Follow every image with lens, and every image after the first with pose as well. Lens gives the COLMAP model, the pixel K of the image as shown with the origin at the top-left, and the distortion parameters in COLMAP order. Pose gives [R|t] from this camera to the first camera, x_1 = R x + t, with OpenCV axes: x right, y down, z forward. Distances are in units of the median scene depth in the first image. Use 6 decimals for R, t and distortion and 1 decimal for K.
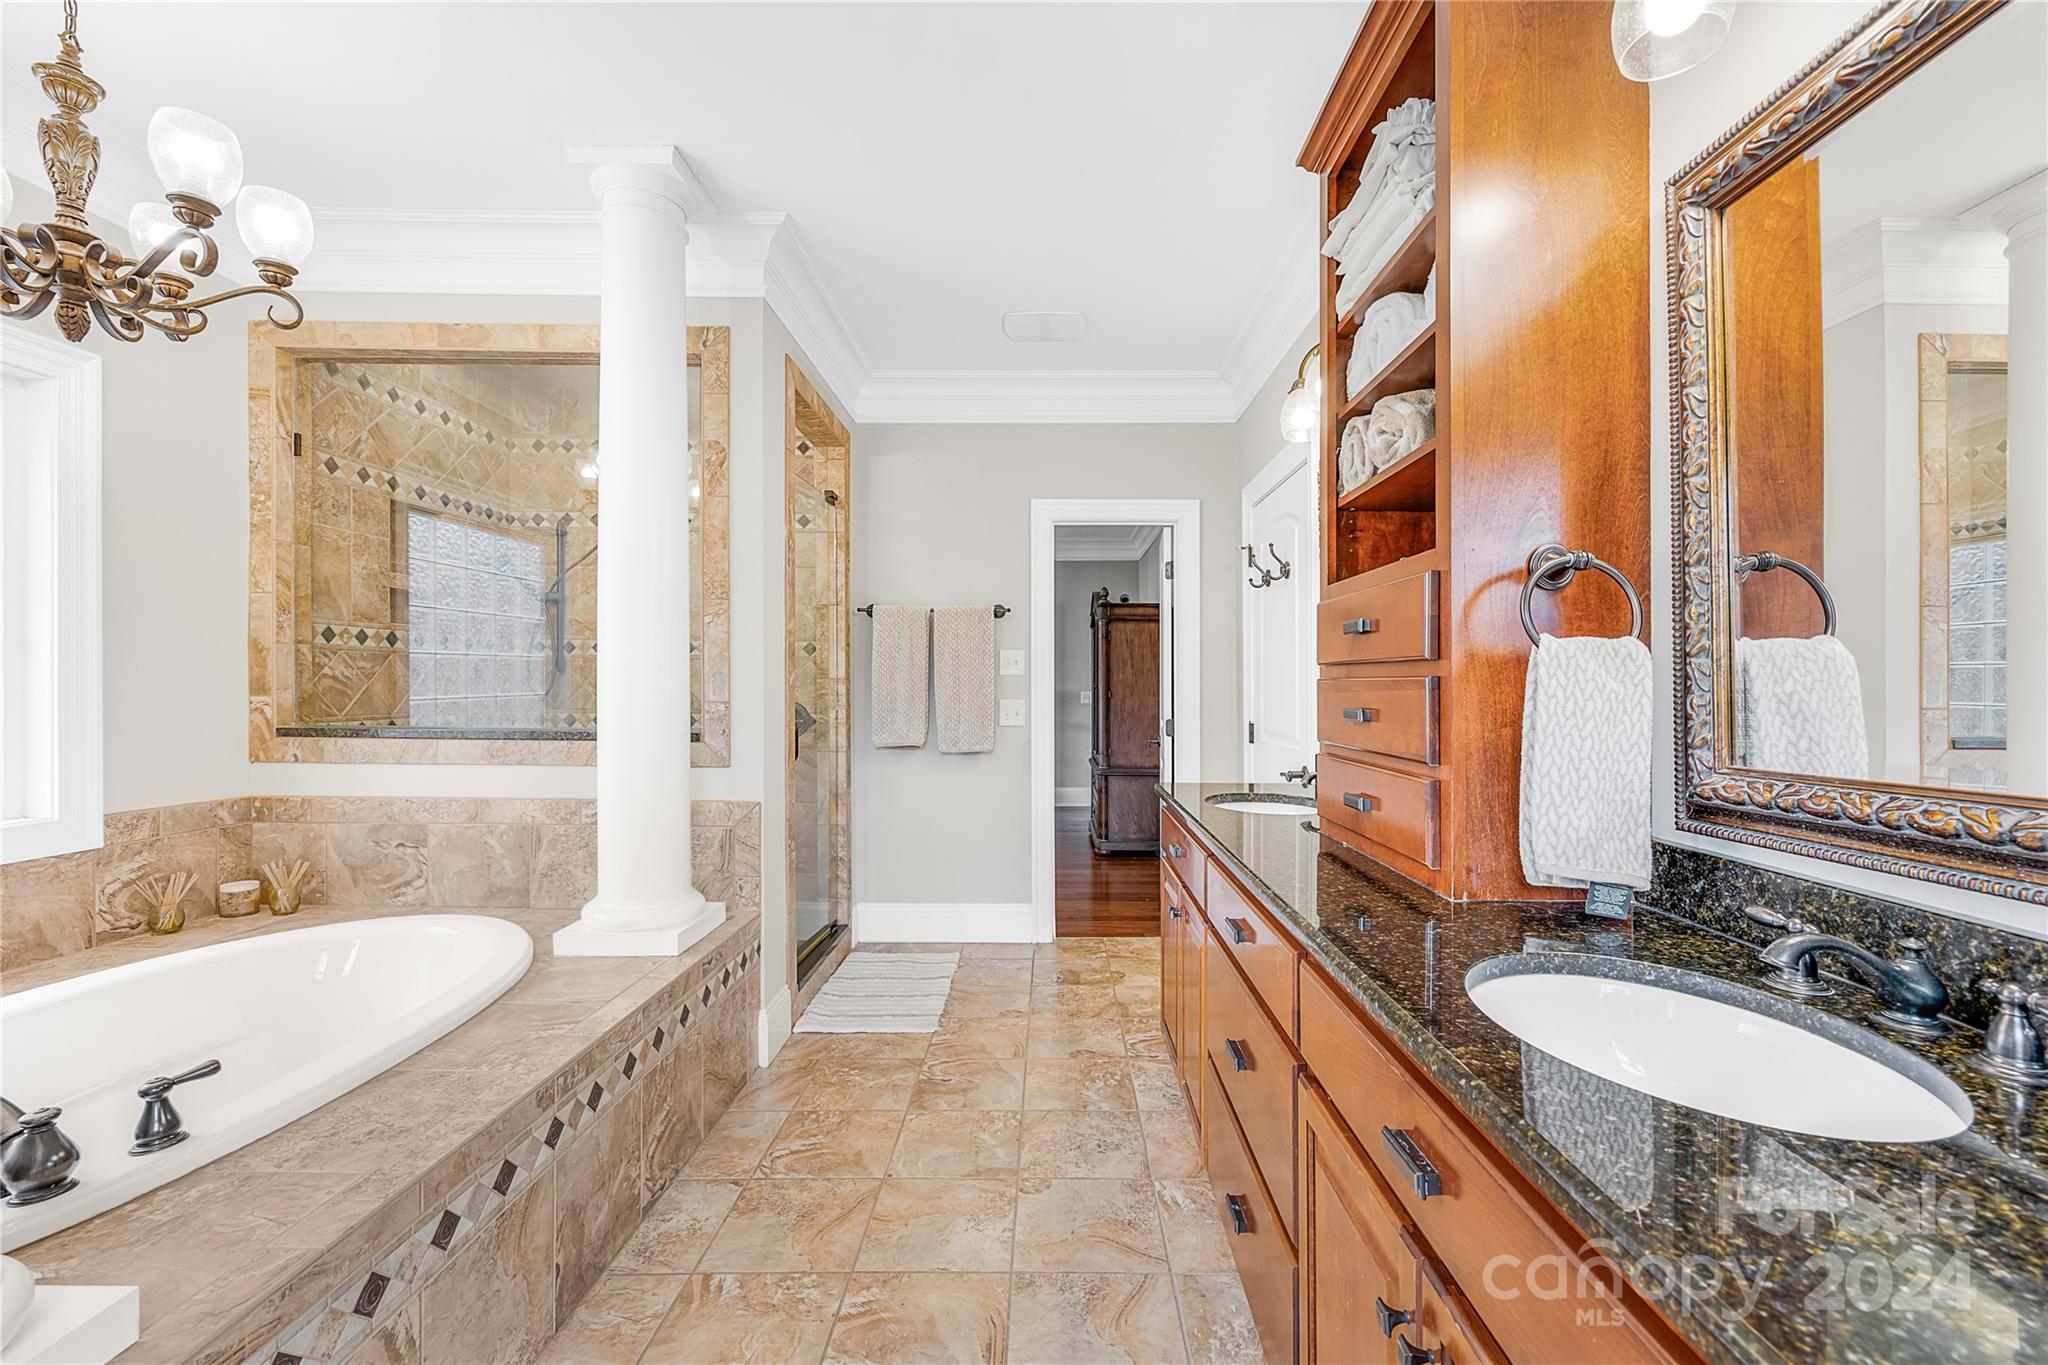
lens RADIAL K [[828.2, 0, 1030.6], [0, 828.2, 684.4], [0, 0, 1]] dist [0.001654, 0.000652]
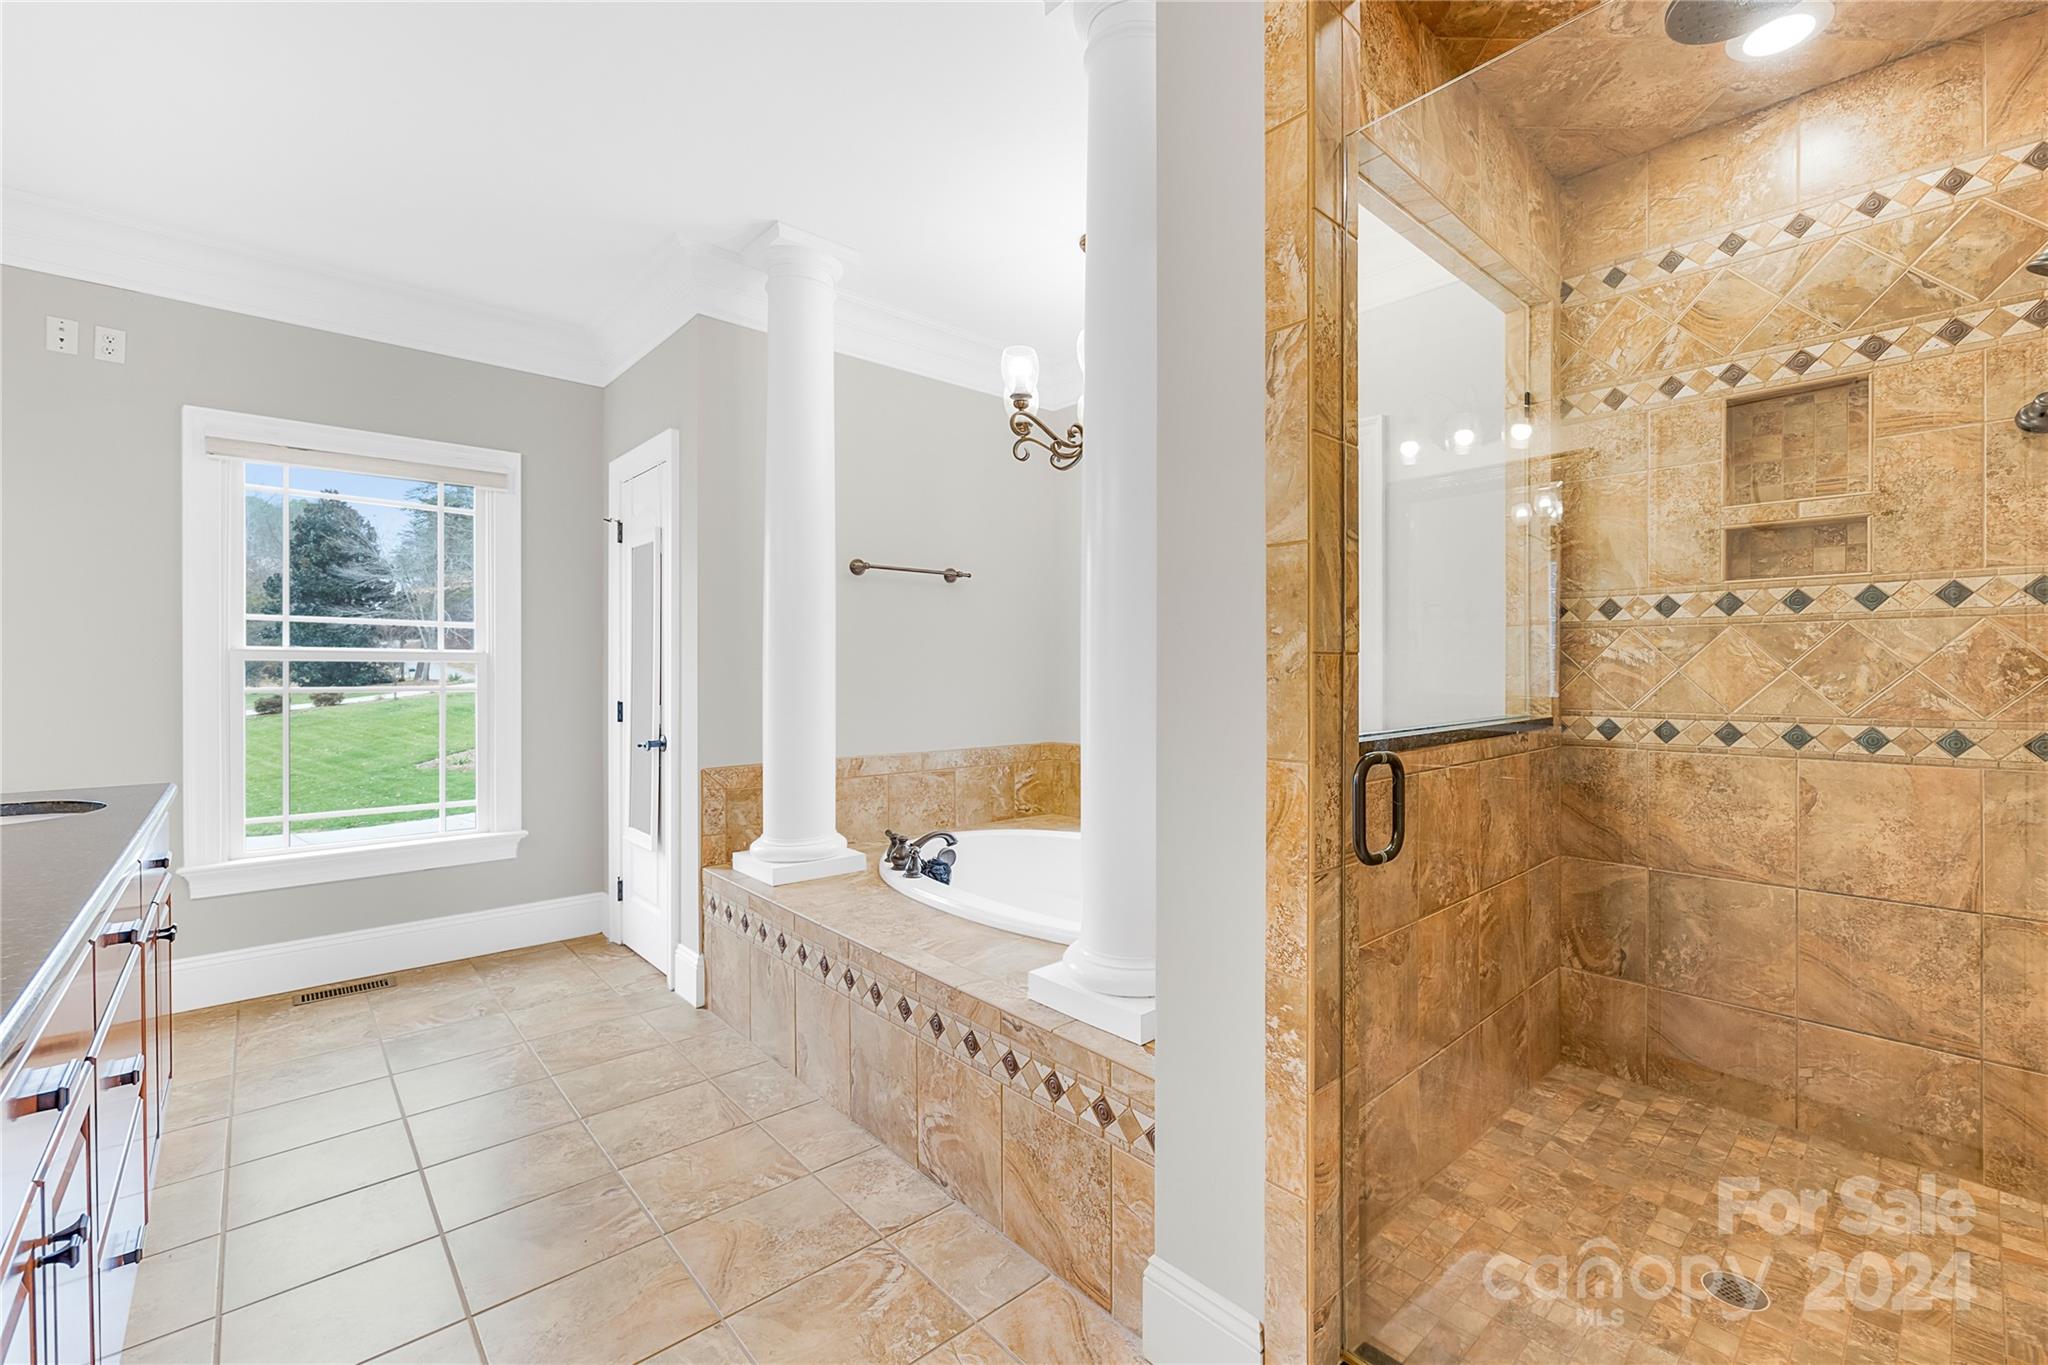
lens RADIAL K [[828.2, 0, 1055.7], [0, 828.2, 659.0], [0, 0, 1]] dist [0.001654, 0.000652]
pose [[-0.697850, -0.001264, -0.716243, 0.110060], [0.002608, 0.999987, -0.004306, -0.008428], [0.716239, -0.004873, -0.697838, 1.137682]]
